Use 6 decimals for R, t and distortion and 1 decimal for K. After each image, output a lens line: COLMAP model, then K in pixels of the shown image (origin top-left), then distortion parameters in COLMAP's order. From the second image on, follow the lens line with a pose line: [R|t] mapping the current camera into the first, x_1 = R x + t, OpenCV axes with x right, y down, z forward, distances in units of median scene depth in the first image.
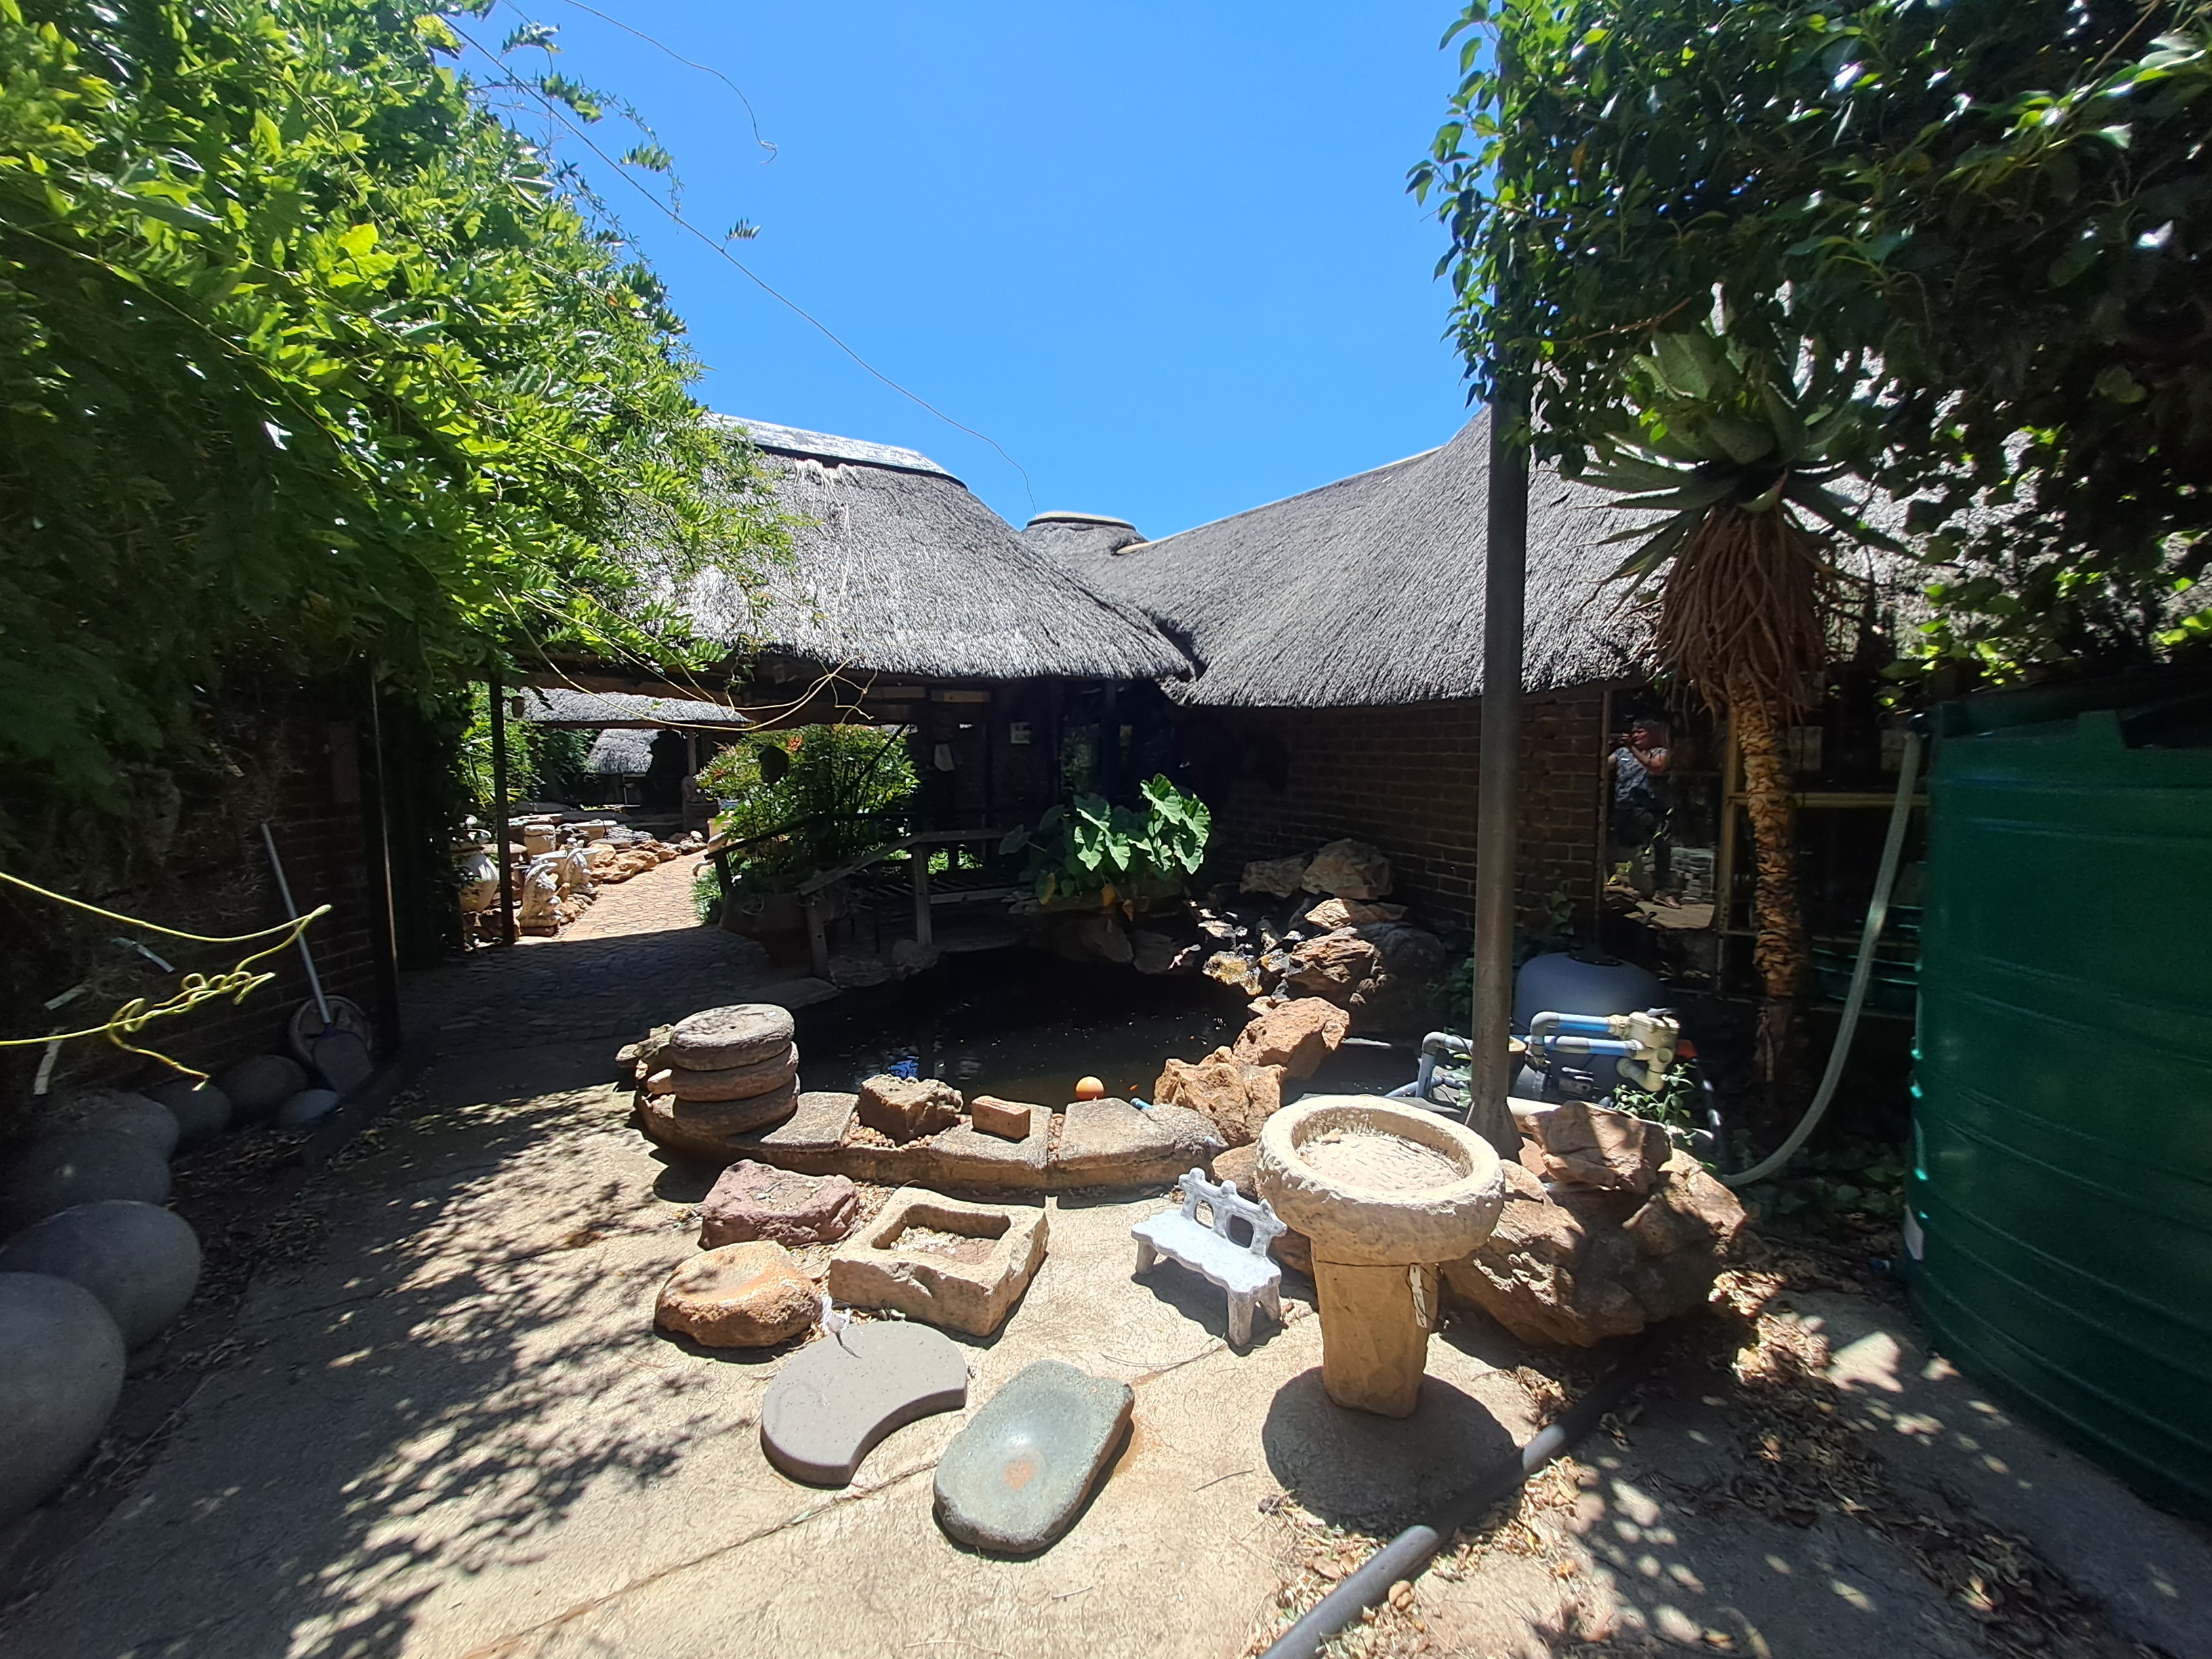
lens RADIAL K [[875.2, 0, 1109.7], [0, 875.2, 823.1], [0, 0, 1]] dist [-0.008423, 0.000082]
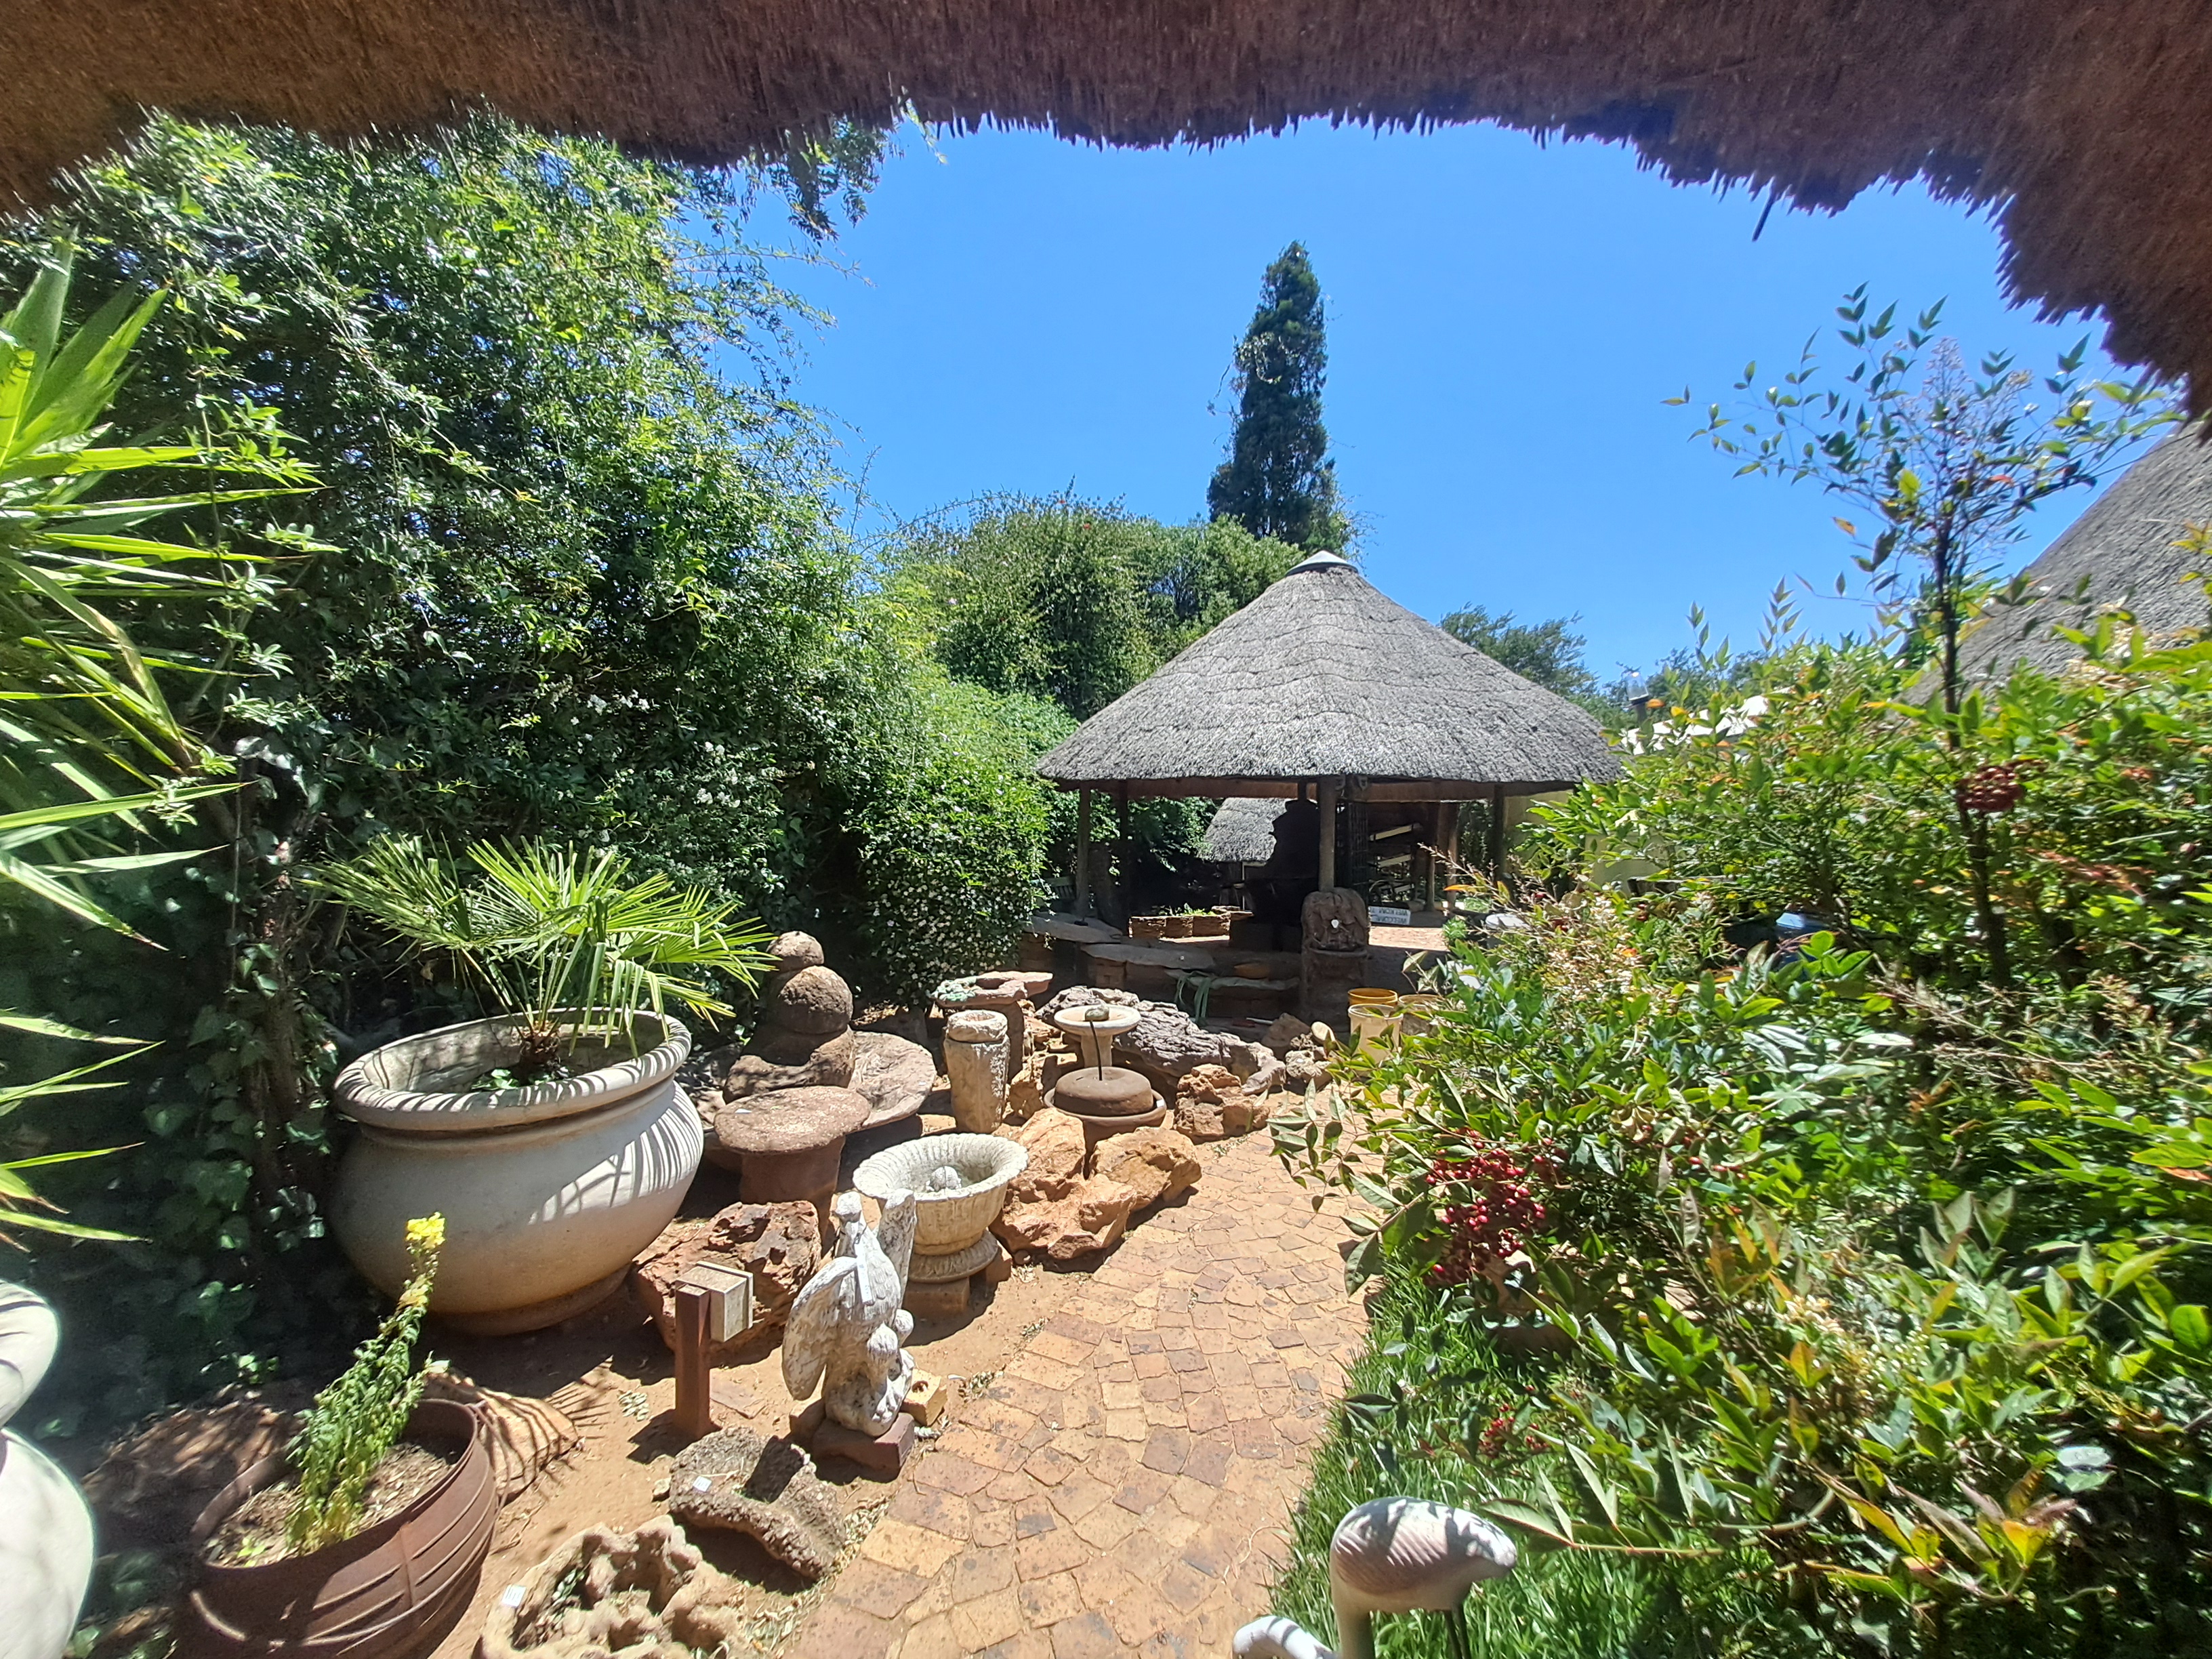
lens RADIAL K [[875.2, 0, 1108.2], [0, 875.2, 829.6], [0, 0, 1]] dist [-0.008423, 0.000082]
pose [[0.759500, 0.026595, -0.649963, -0.199944], [-0.074782, 0.996109, -0.046626, -0.045298], [0.646194, 0.084018, 0.758534, 0.432767]]
